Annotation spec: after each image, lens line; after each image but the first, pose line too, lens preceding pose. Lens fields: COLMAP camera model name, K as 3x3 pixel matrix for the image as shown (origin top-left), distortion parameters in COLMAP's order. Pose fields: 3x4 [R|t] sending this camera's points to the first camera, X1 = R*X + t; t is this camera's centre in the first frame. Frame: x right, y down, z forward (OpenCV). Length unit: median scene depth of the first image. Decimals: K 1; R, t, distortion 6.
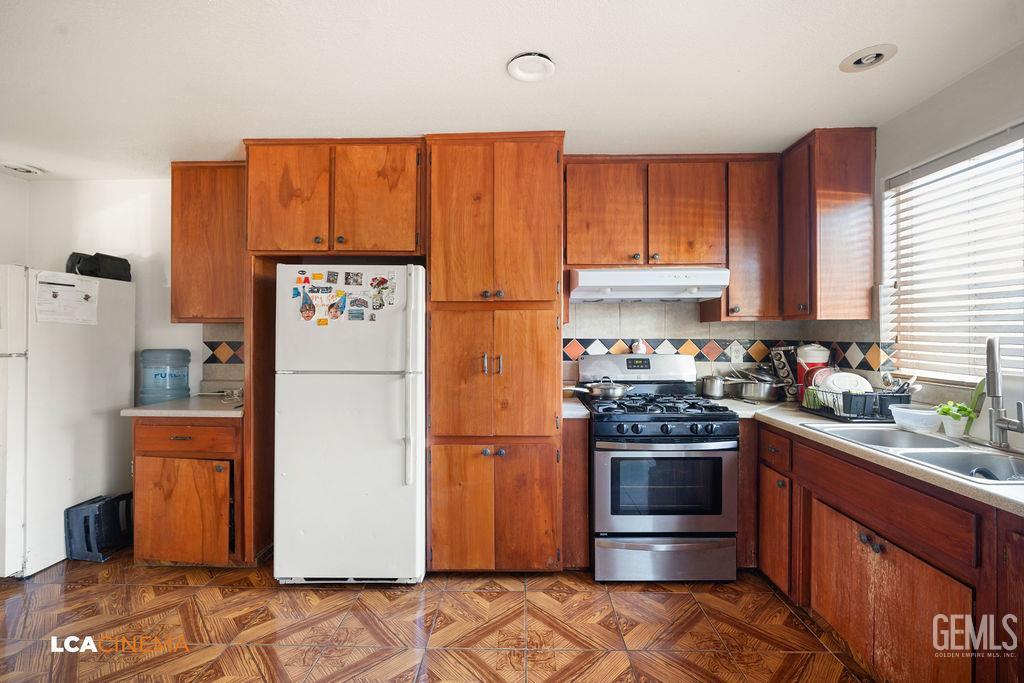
lens RADIAL K [[449.5, 0, 514.8], [0, 449.5, 335.3], [0, 0, 1]] dist [-0.008538, 0.001073]
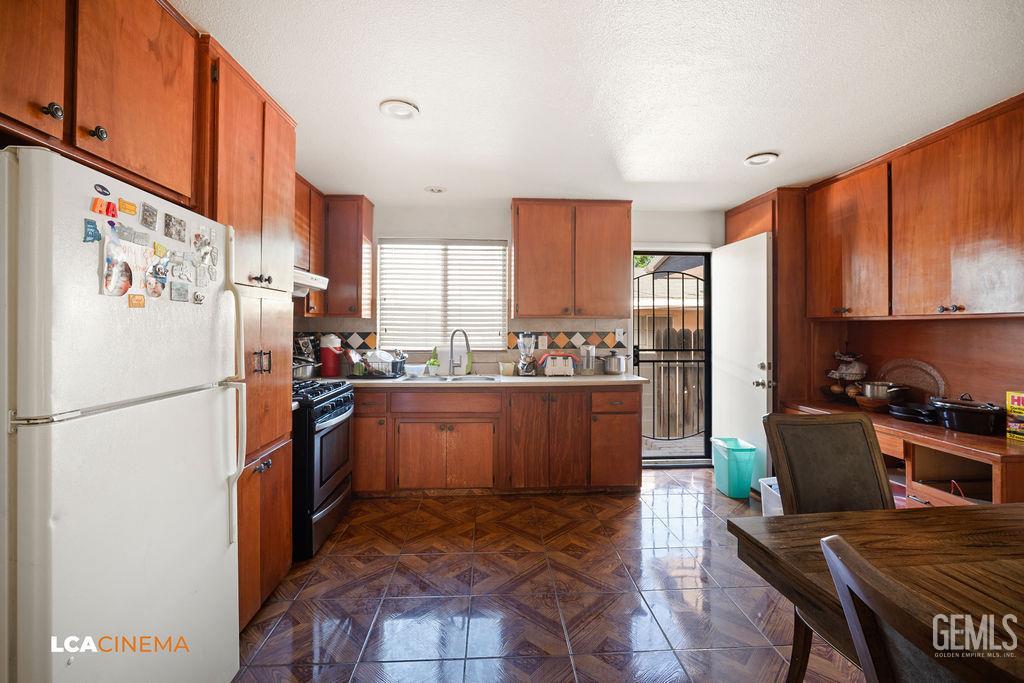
lens RADIAL K [[456.0, 0, 509.7], [0, 456.0, 326.3], [0, 0, 1]] dist [-0.001137, 0.000200]
pose [[-0.071268, 0.004845, 0.997445, -0.932083], [0.002772, 0.999985, -0.004660, 0.002281], [-0.997453, 0.002433, -0.071280, 0.596590]]
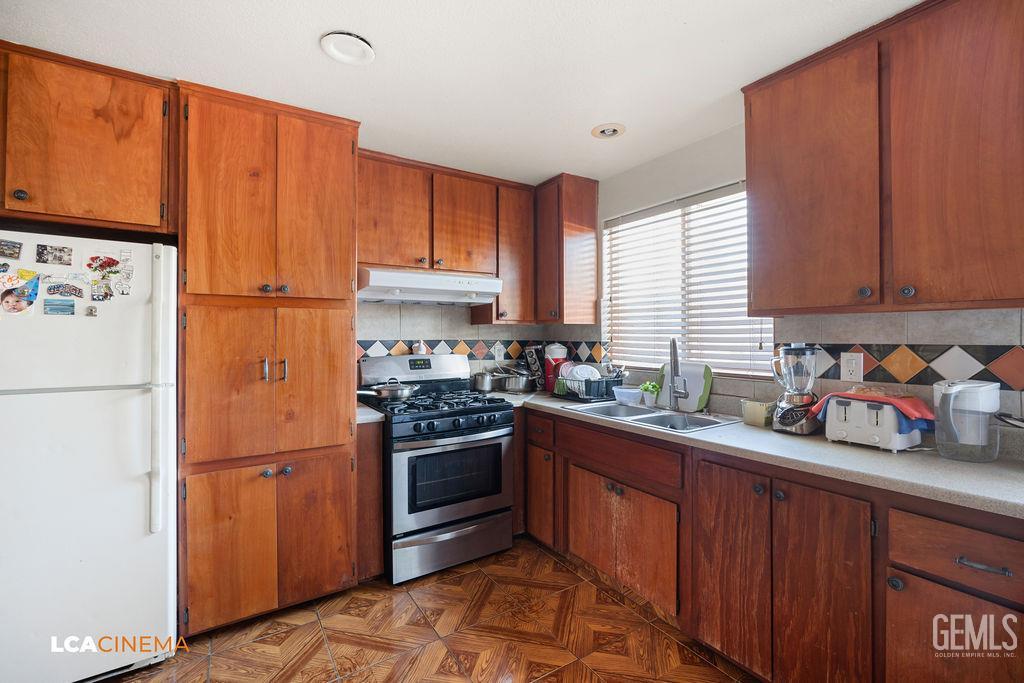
lens RADIAL K [[449.5, 0, 514.8], [0, 449.5, 335.3], [0, 0, 1]] dist [-0.008538, 0.001073]
pose [[0.827082, 0.000801, 0.562081, -0.151944], [0.002110, 0.999988, -0.004530, 0.002737], [-0.562078, 0.004933, 0.827070, 0.028825]]
